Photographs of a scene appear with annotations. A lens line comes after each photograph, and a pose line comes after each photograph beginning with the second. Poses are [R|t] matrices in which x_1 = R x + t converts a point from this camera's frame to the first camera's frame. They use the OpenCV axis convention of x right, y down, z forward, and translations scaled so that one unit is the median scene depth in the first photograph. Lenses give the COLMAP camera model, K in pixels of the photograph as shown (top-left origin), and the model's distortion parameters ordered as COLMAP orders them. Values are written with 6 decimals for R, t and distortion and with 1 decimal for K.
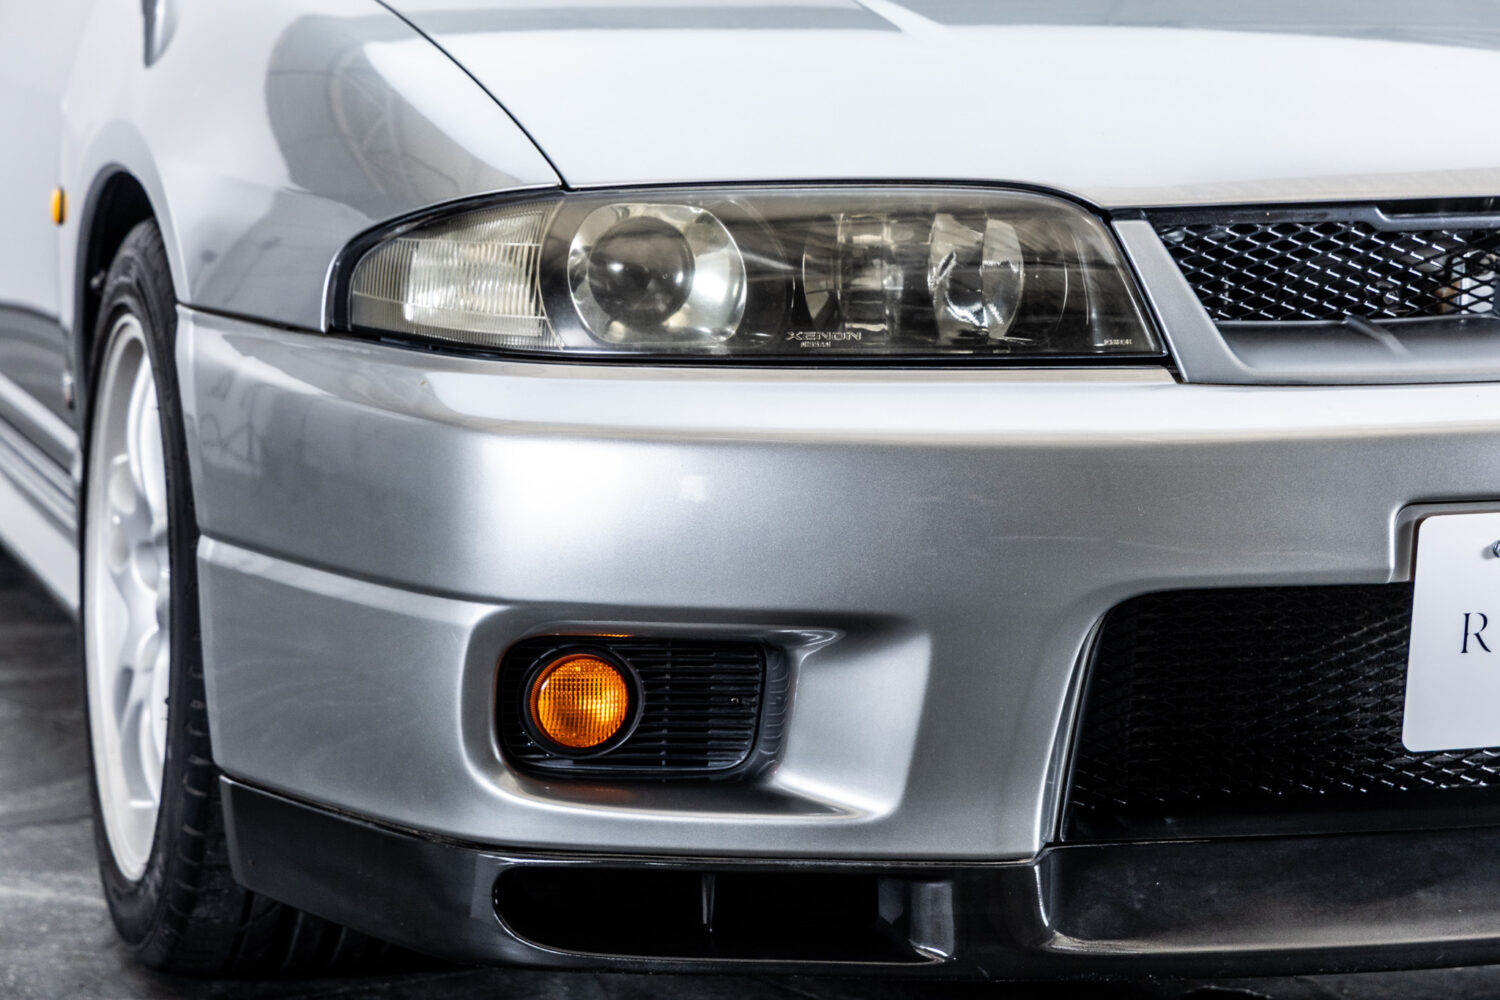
lens RADIAL K [[4493.3, 0, 775.2], [0, 4493.3, 501.0], [0, 0, 1]] dist [0.111477, 0.639411]
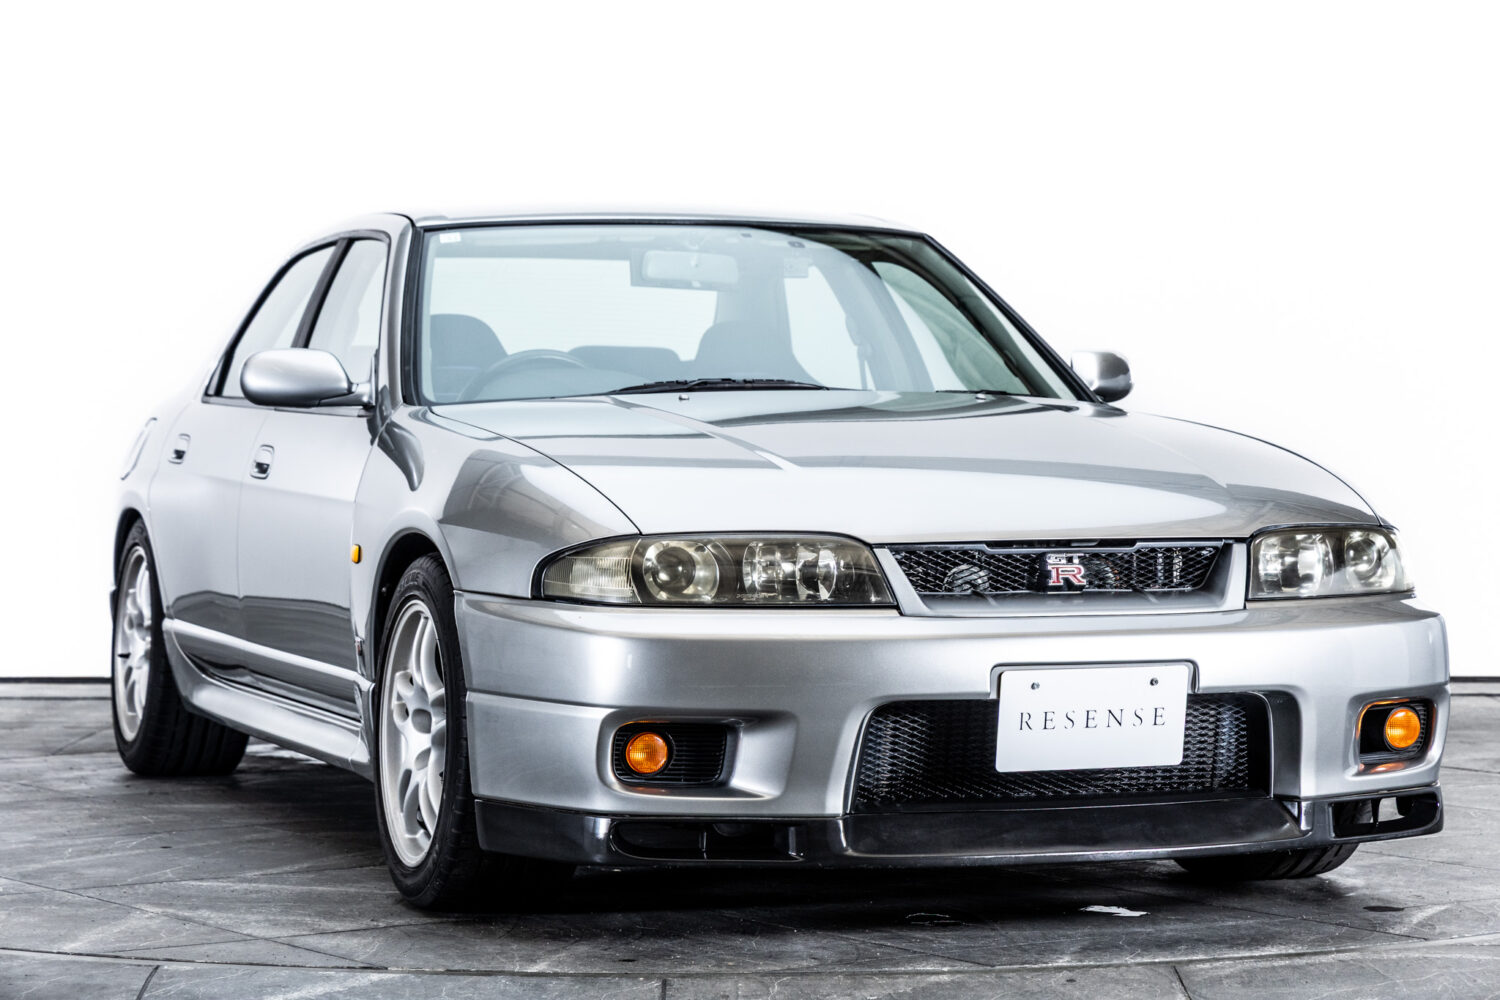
lens RADIAL K [[4069.6, 0, 750.0], [0, 4069.6, 500.0], [0, 0, 1]] dist [-0.008143, -0.604534]
pose [[0.999245, 0.004999, 0.038524, -0.071898], [-0.001219, 0.995230, -0.097546, 0.119810], [-0.038828, 0.097425, 0.994485, -1.117712]]
